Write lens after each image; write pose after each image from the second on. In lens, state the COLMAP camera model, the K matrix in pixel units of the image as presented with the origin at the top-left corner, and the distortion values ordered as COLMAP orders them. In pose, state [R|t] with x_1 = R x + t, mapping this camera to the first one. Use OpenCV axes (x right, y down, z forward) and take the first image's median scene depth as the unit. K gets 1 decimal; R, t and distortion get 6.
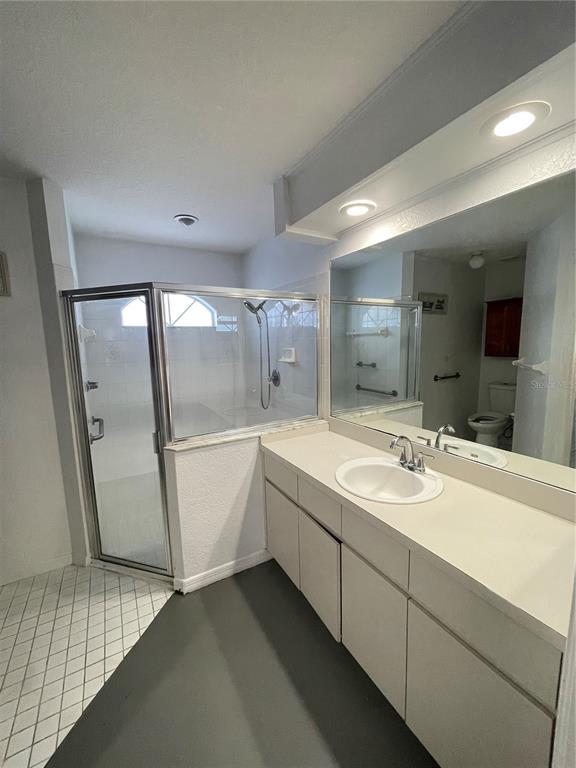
lens RADIAL K [[308.9, 0, 290.1], [0, 308.9, 382.0], [0, 0, 1]] dist [-0.003587, 0.000246]
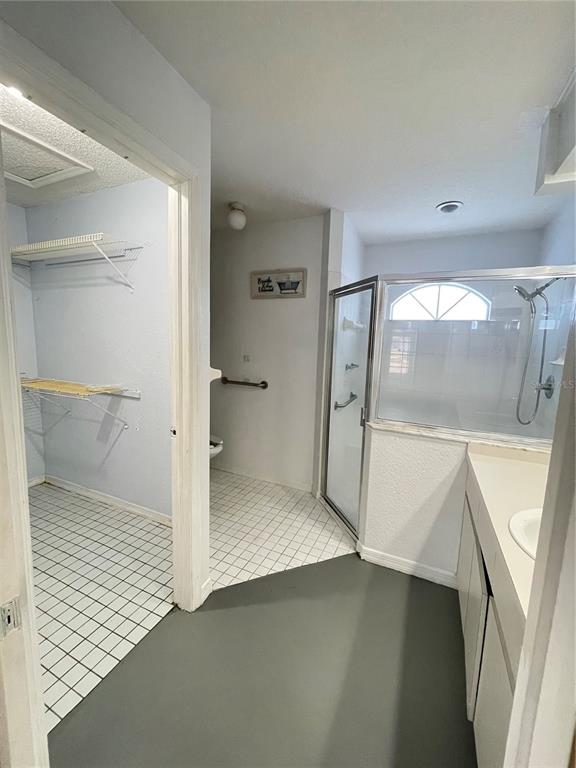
lens RADIAL K [[308.9, 0, 291.8], [0, 308.9, 382.2], [0, 0, 1]] dist [-0.003587, 0.000246]
pose [[0.575362, 0.149349, -0.804148, 0.289247], [-0.151319, 0.985652, 0.074791, 0.021144], [0.803779, 0.078651, 0.589706, 0.095140]]
